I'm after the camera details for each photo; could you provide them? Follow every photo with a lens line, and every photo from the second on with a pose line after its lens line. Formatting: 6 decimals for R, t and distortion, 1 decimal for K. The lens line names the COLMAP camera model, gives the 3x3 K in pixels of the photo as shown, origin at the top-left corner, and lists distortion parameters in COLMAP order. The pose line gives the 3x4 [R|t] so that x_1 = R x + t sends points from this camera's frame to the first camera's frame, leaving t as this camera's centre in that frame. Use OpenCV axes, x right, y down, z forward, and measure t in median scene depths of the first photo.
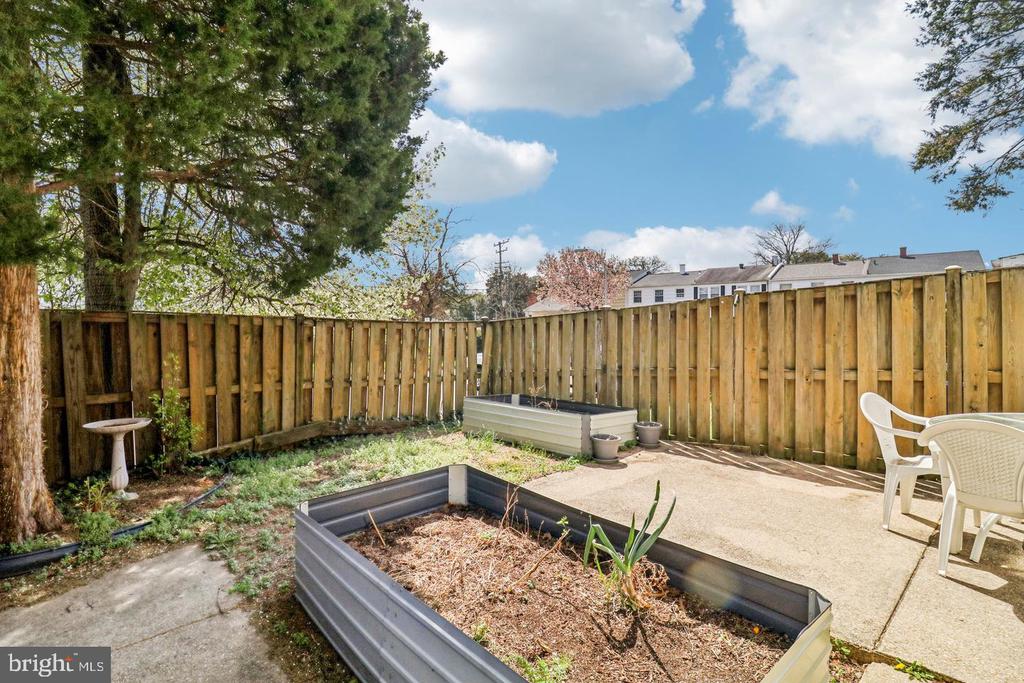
lens RADIAL K [[492.4, 0, 500.0], [0, 492.4, 331.4], [0, 0, 1]] dist [0.011059, -0.015121]
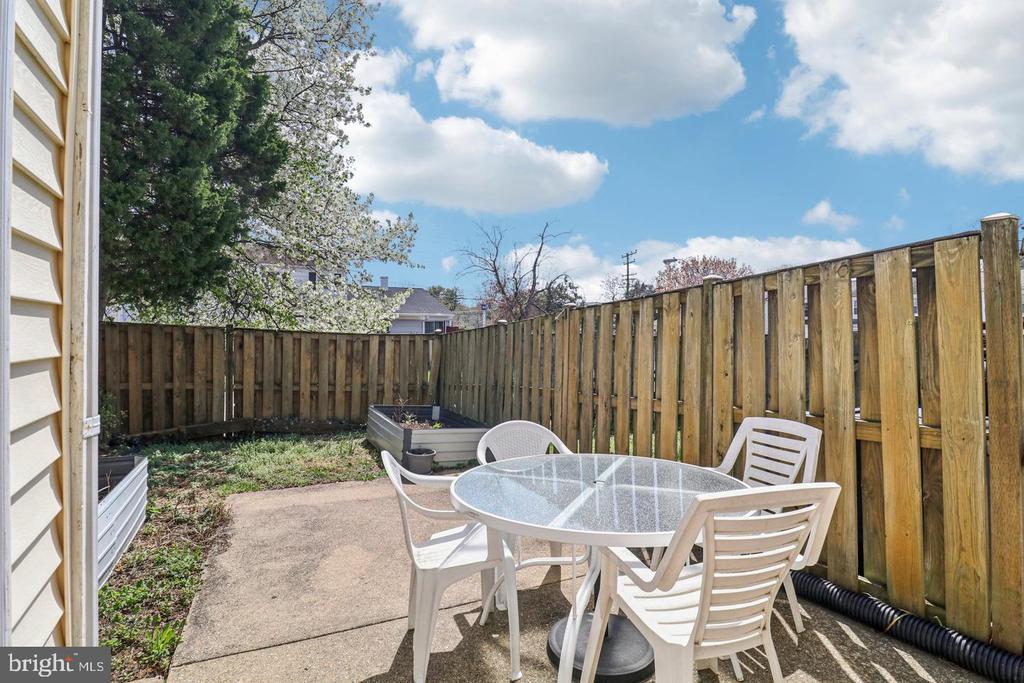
lens RADIAL K [[492.4, 0, 500.0], [0, 492.4, 331.4], [0, 0, 1]] dist [0.011059, -0.015121]
pose [[0.951726, 0.016284, -0.306517, 0.616404], [-0.024198, 0.999464, -0.022038, -0.010532], [0.305994, 0.028391, 0.951610, 0.084956]]
